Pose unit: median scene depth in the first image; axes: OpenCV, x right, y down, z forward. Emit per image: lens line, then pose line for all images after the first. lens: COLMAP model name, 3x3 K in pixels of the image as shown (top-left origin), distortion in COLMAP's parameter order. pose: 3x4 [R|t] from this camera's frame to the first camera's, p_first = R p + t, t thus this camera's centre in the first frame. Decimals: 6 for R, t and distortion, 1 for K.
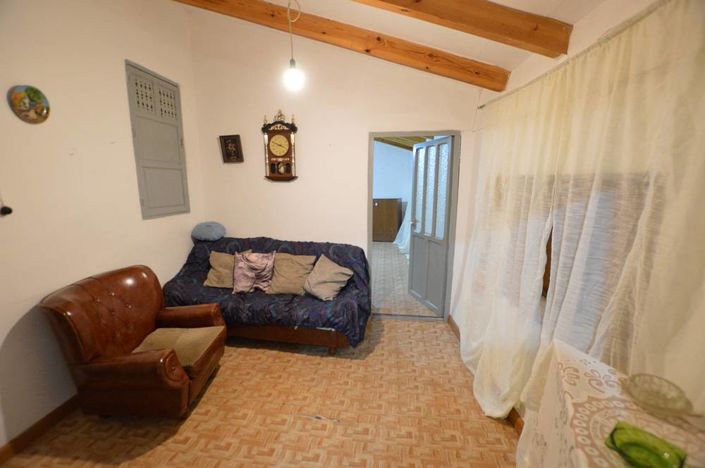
lens RADIAL K [[315.7, 0, 352.5], [0, 315.7, 234.0], [0, 0, 1]] dist [0.001598, -0.009836]
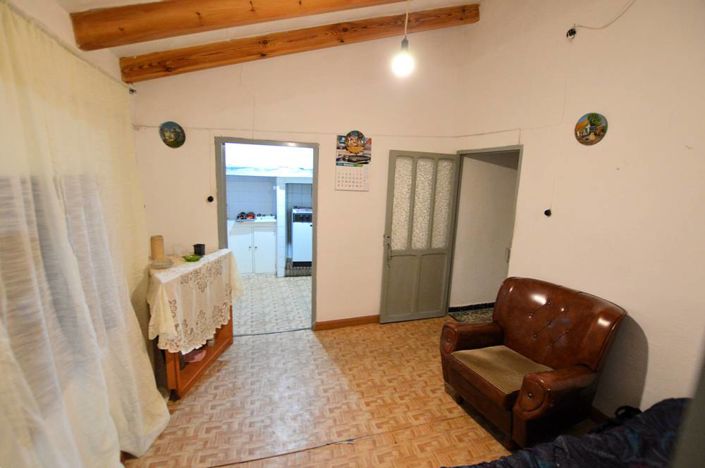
lens RADIAL K [[315.7, 0, 352.5], [0, 315.7, 234.0], [0, 0, 1]] dist [0.001598, -0.009836]
pose [[-0.920768, 0.040308, -0.388023, 0.246345], [-0.094325, 0.942132, 0.321699, -0.331191], [0.378536, 0.332811, -0.863682, 1.757754]]
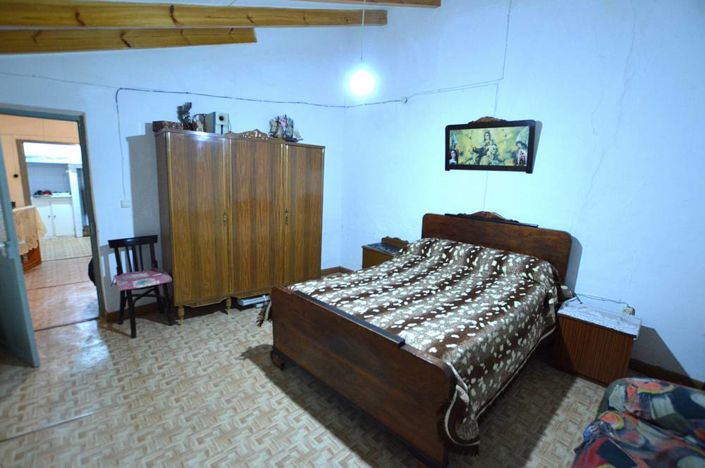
lens RADIAL K [[315.7, 0, 352.5], [0, 315.7, 234.0], [0, 0, 1]] dist [0.001598, -0.009836]
pose [[-0.651464, 0.126897, -0.747991, 0.277689], [-0.152804, 0.943763, 0.293194, -0.380619], [0.743132, 0.305301, -0.595438, 2.074365]]
